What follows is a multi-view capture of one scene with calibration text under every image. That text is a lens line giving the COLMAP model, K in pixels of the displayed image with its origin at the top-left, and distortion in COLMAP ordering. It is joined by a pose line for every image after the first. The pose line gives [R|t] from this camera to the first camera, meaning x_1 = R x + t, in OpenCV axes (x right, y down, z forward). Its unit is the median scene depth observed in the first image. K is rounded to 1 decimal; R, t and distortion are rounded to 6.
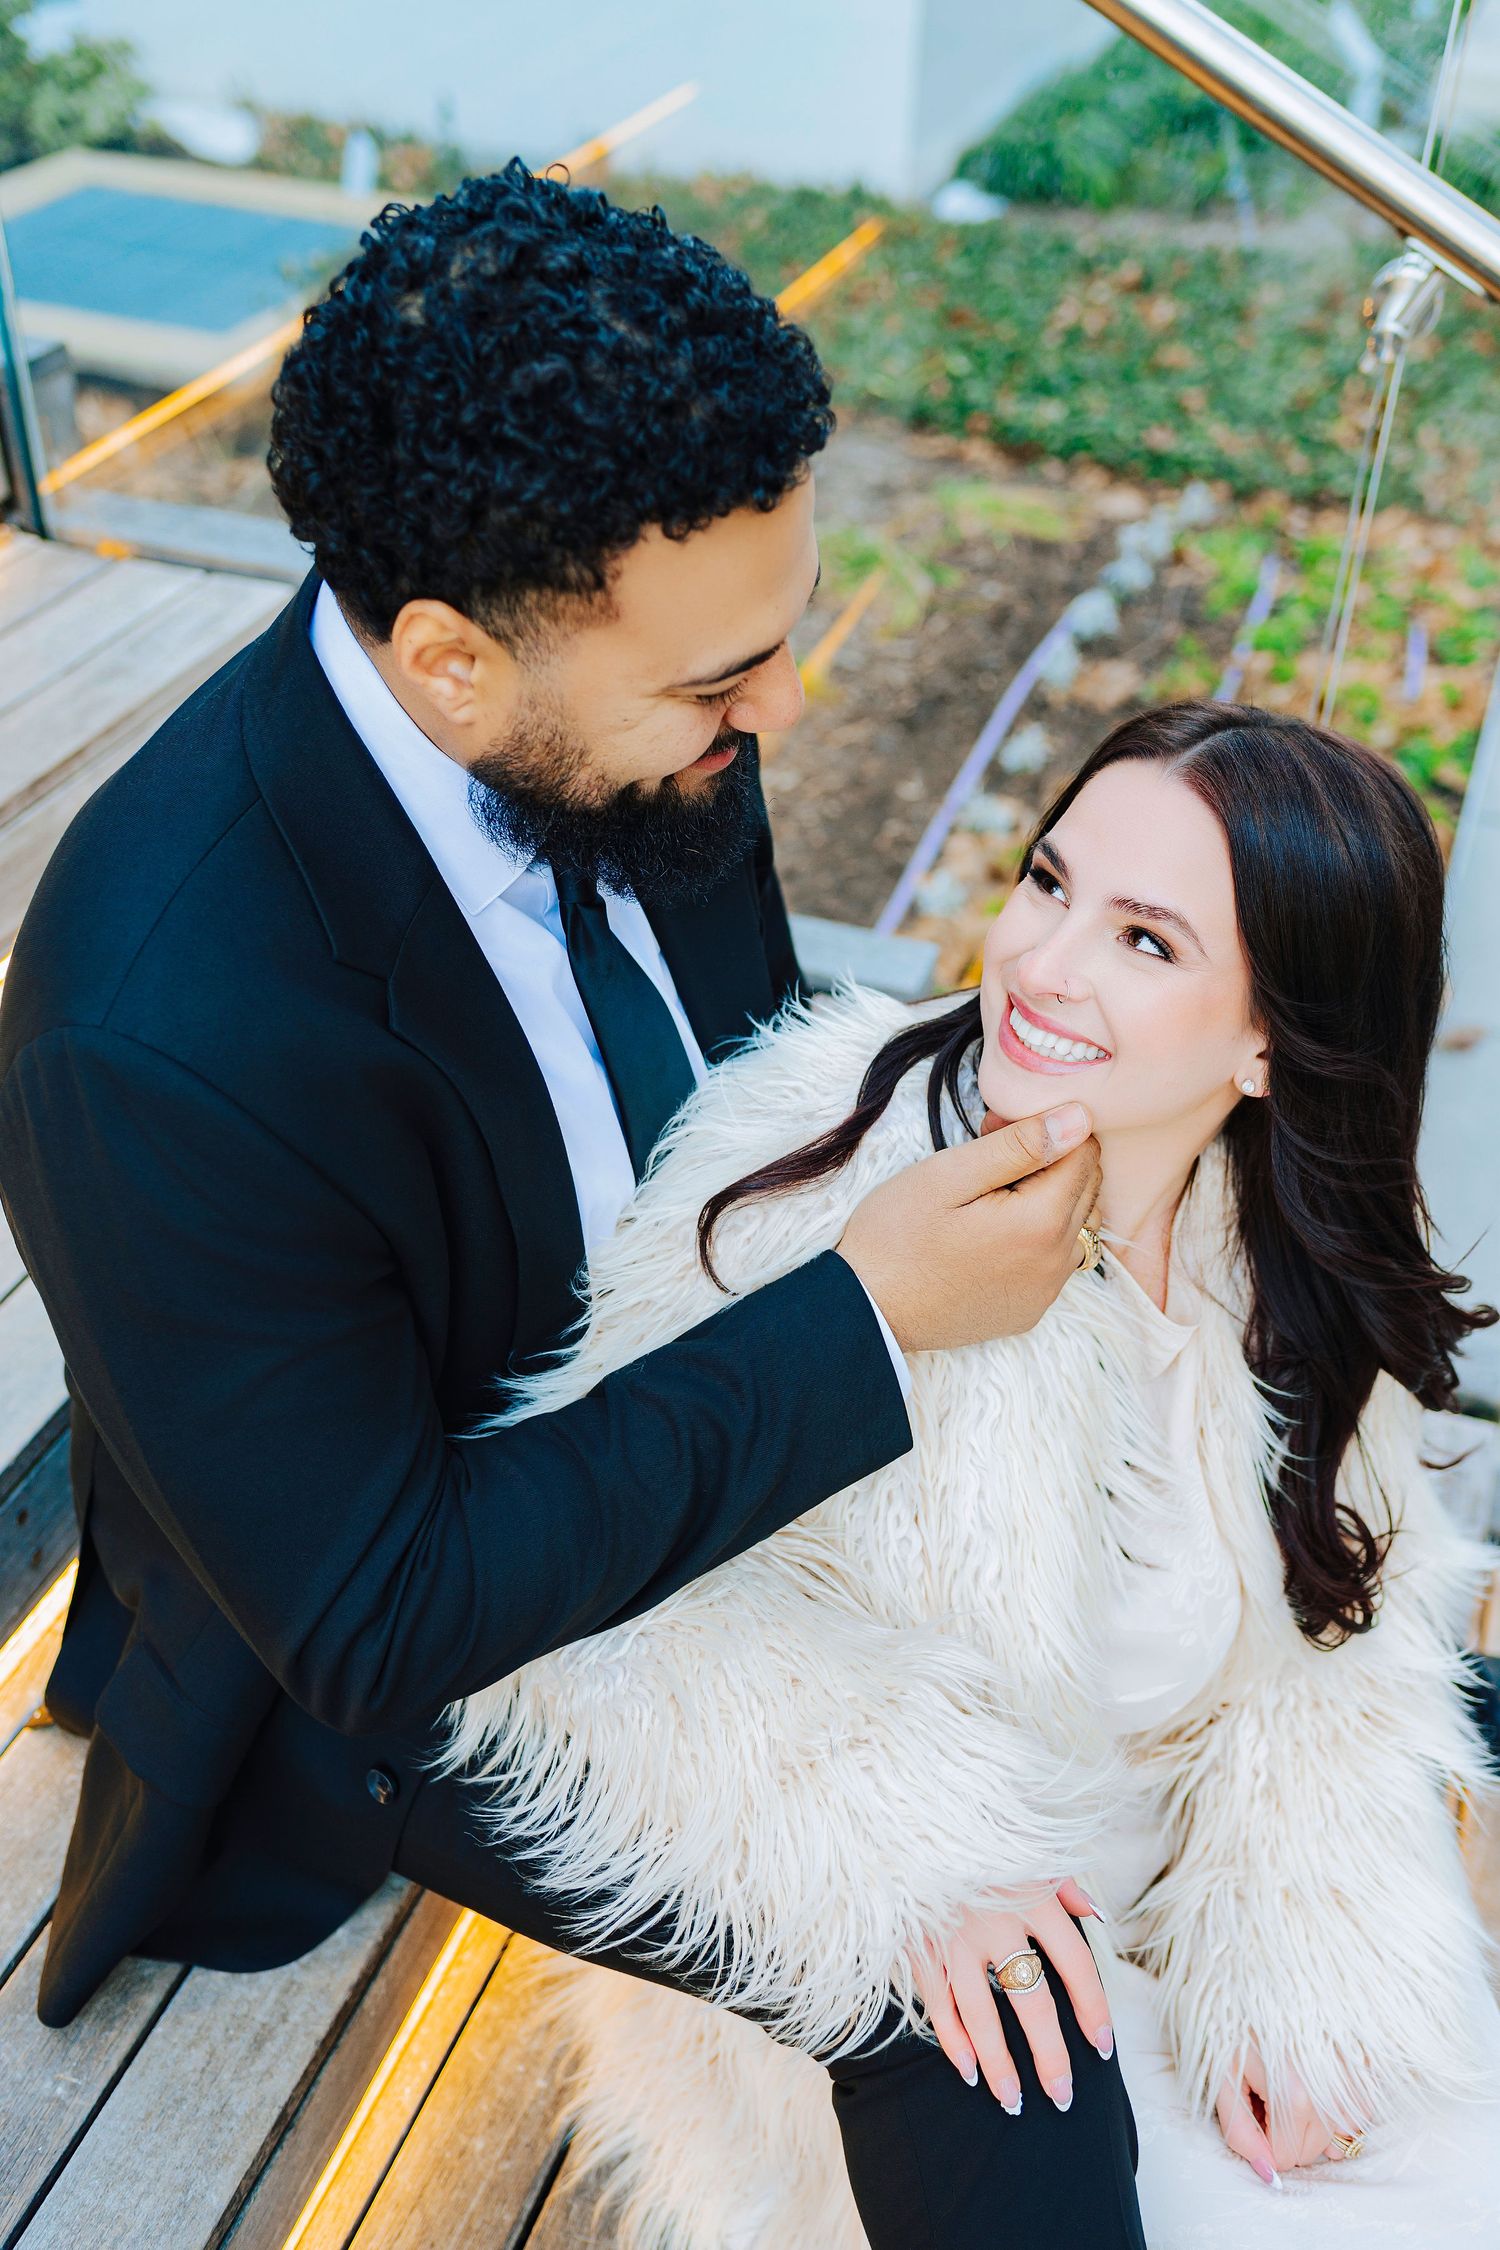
lens RADIAL K [[2165.8, 0, 755.7], [0, 2165.8, 1097.0], [0, 0, 1]] dist [0.016468, 0.003194]
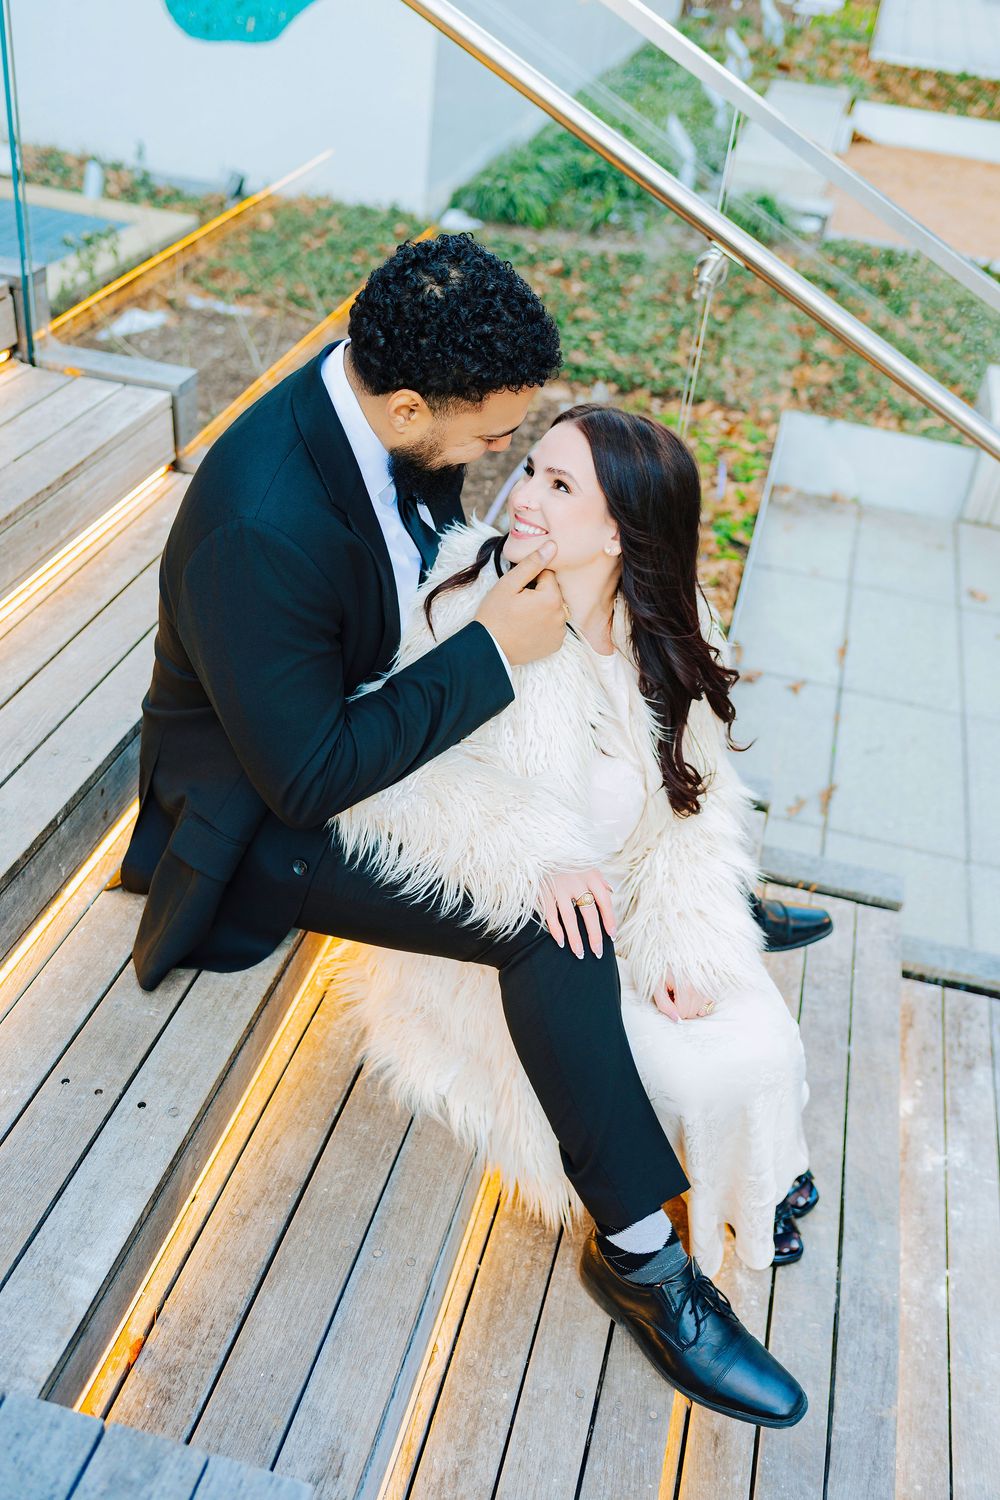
lens RADIAL K [[1476.8, 0, 500.0], [0, 1476.8, 750.0], [0, 0, 1]] dist [-0.115539, 0.442295]
pose [[0.990086, -0.006242, 0.140322, -0.113340], [0.012560, 0.998944, -0.044185, 0.166522], [-0.139898, 0.045510, 0.989119, -0.378288]]
